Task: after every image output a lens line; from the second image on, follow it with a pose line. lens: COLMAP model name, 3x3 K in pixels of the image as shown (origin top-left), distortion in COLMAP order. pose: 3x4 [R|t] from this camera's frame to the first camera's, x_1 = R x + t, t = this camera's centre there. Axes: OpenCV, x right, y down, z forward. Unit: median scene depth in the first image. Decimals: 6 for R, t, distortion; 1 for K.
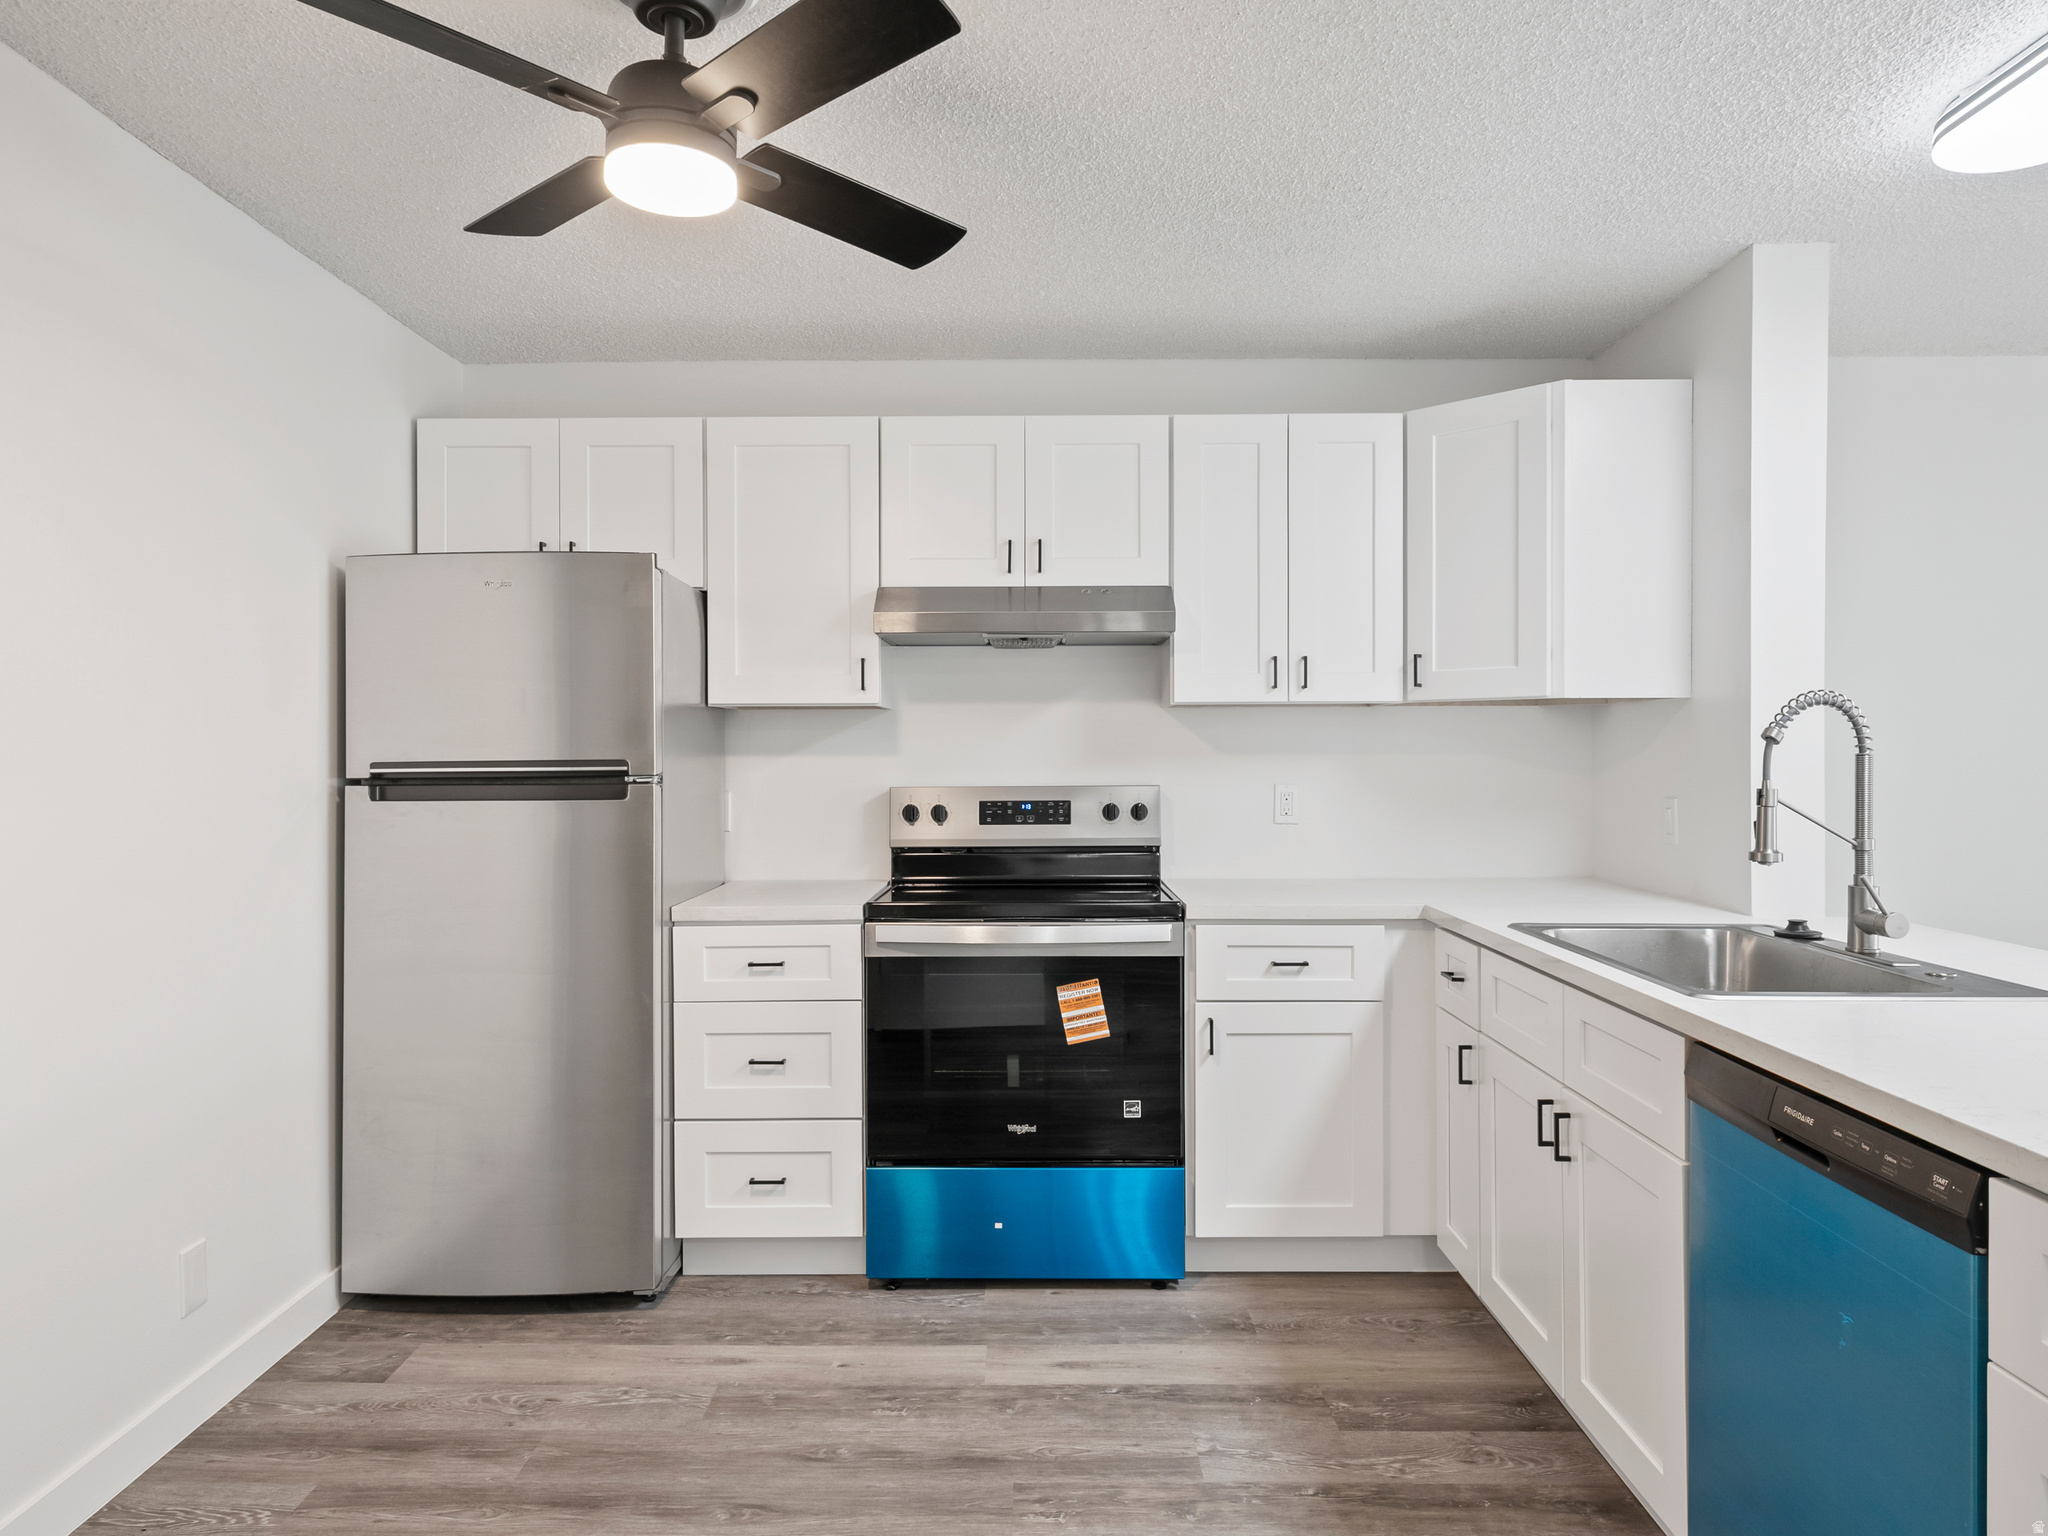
lens RADIAL K [[1344.5, 0, 1015.1], [0, 1344.5, 760.0], [0, 0, 1]] dist [0.001377, 0.002877]
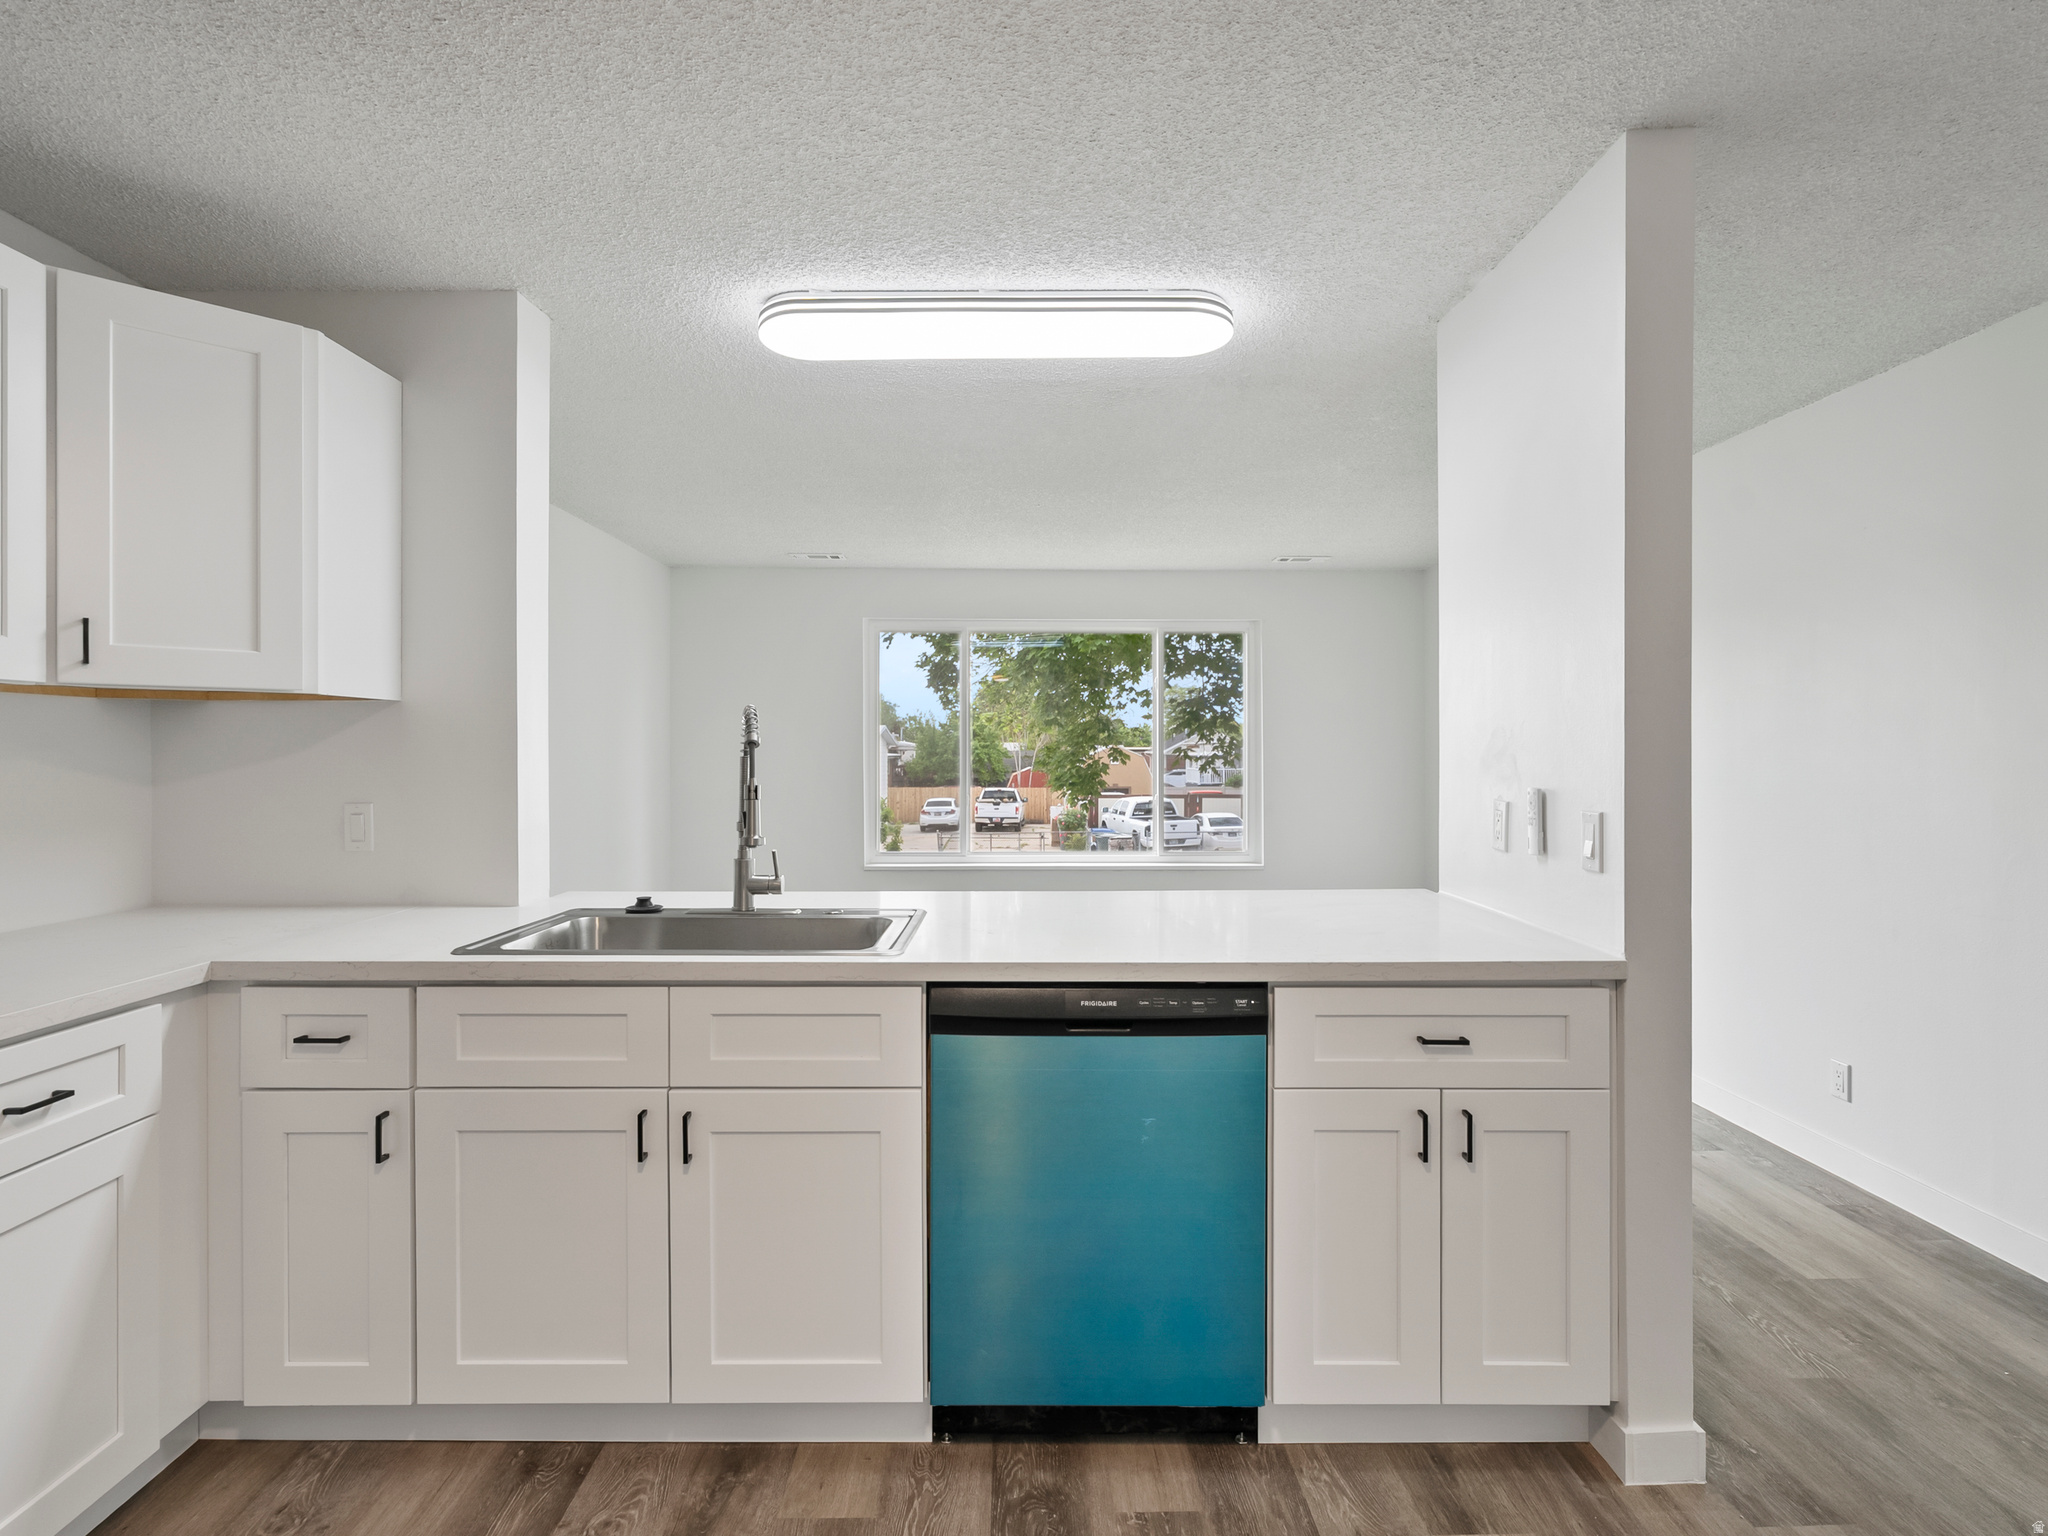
lens RADIAL K [[1049.9, 0, 1024.3], [0, 1049.9, 753.3], [0, 0, 1]] dist [-0.005261, 0.002713]
pose [[-0.021764, 0.001877, 0.999761, -0.288251], [0.007428, 0.999971, -0.001716, -0.002661], [-0.999736, 0.007389, -0.021777, 0.575652]]
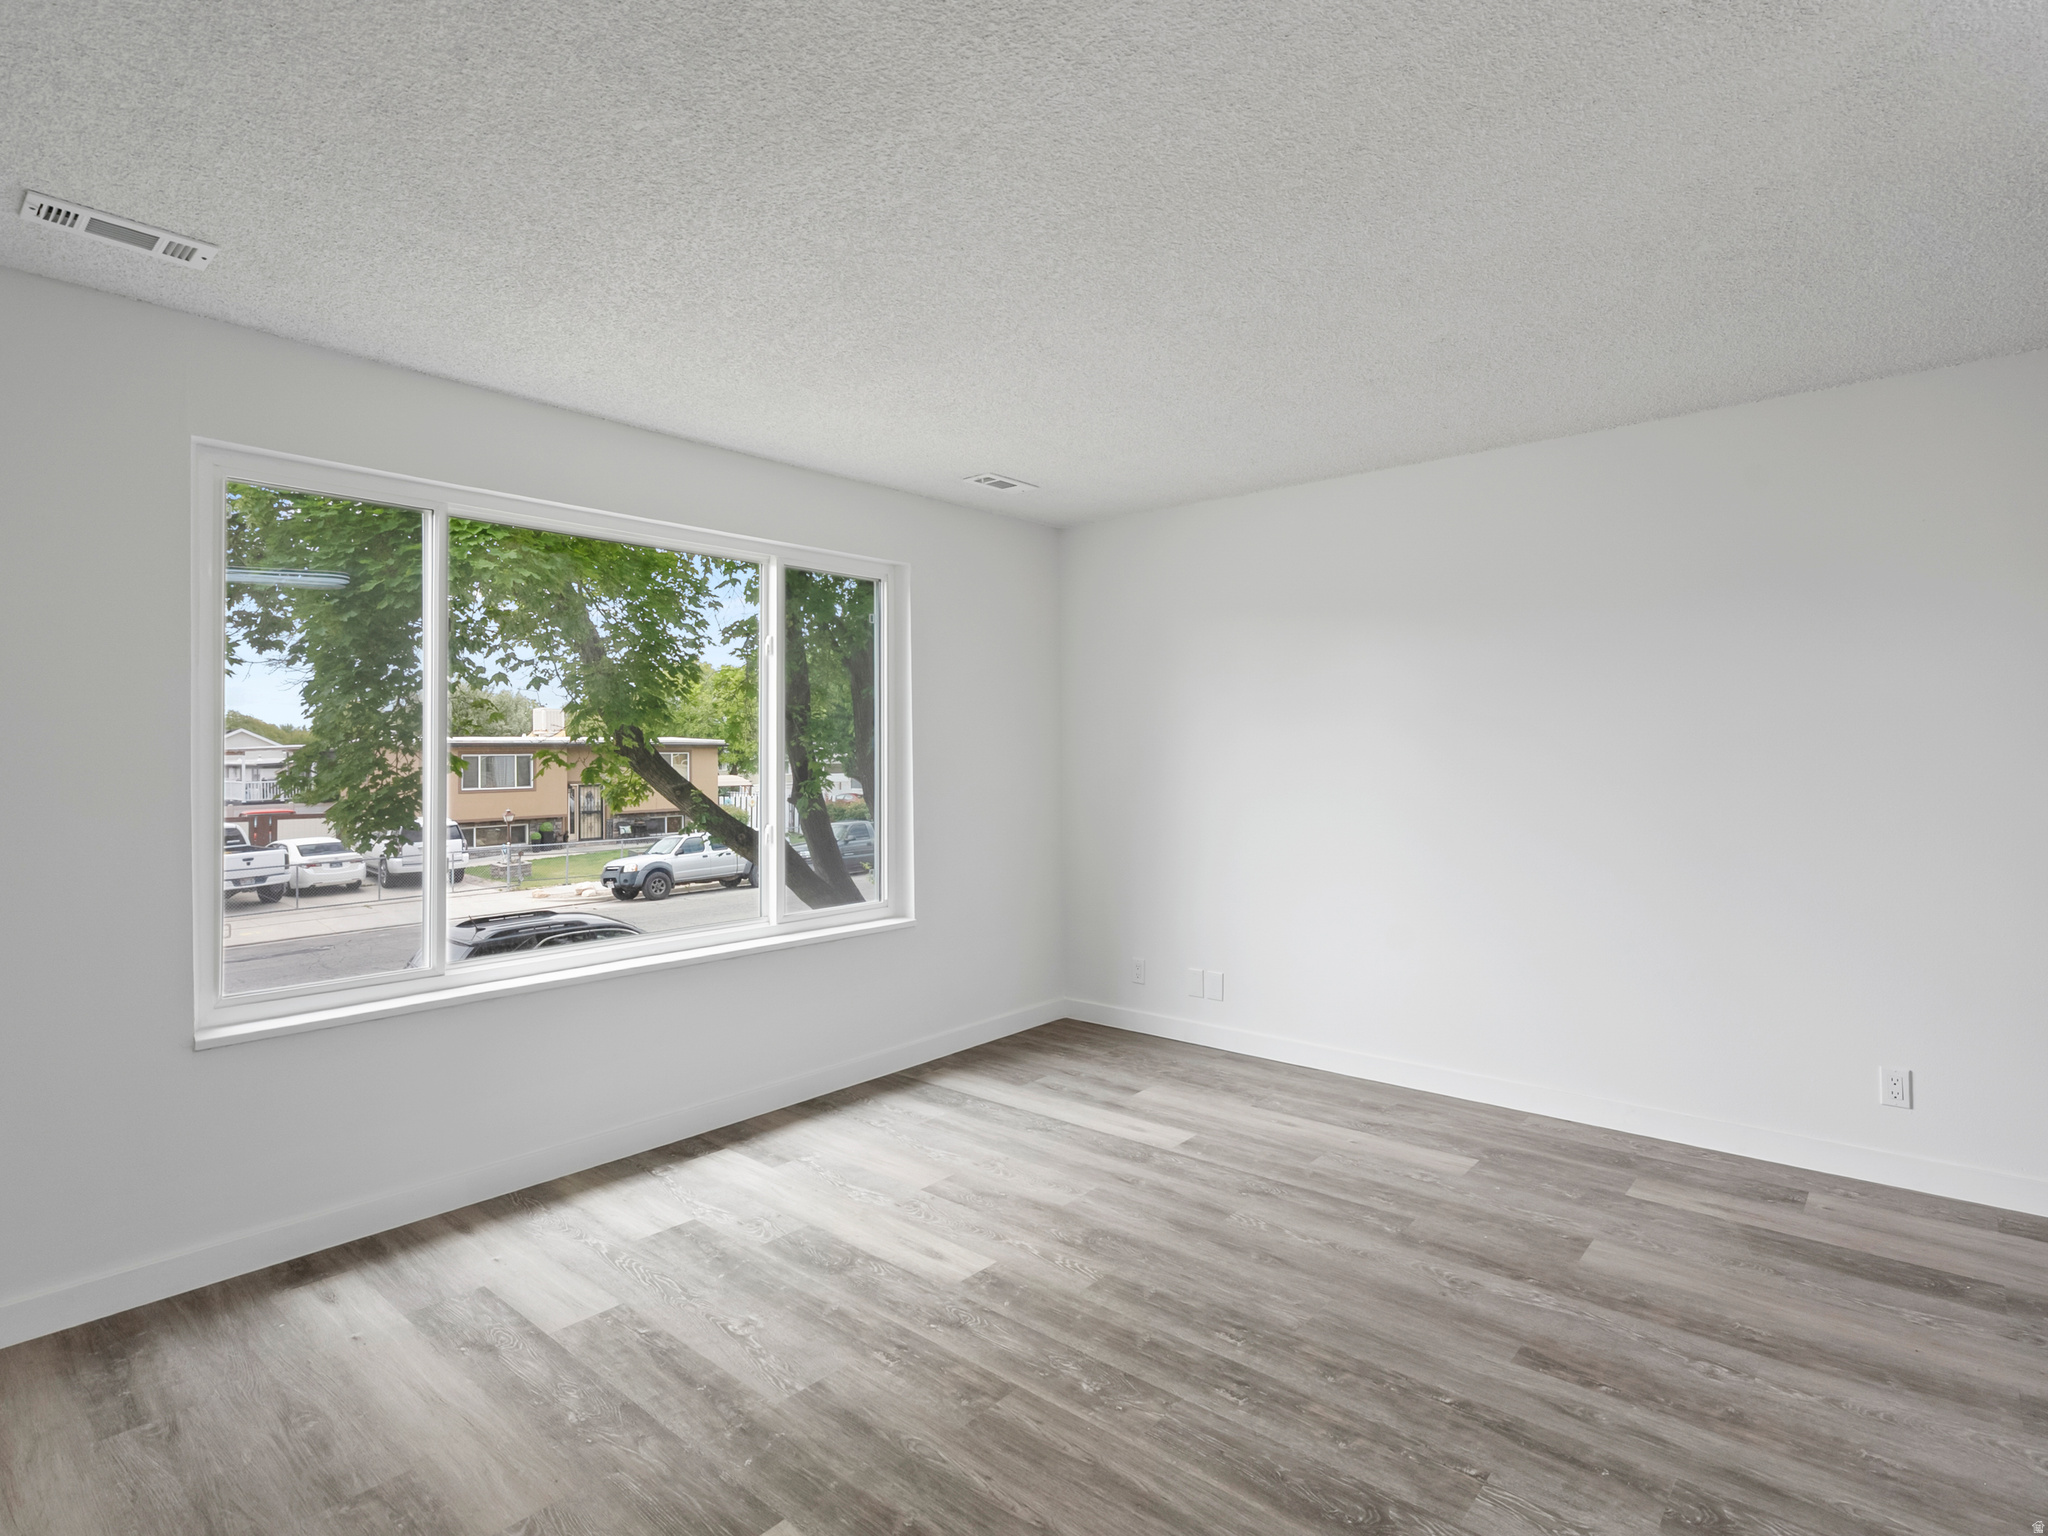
lens RADIAL K [[1057.6, 0, 1038.5], [0, 1057.6, 733.0], [0, 0, 1]] dist [-0.001626, 0.002238]
pose [[-0.762498, 0.021495, 0.646634, 0.682765], [0.014643, 0.999765, -0.015968, -0.008196], [-0.646825, -0.002707, -0.762634, 1.042261]]
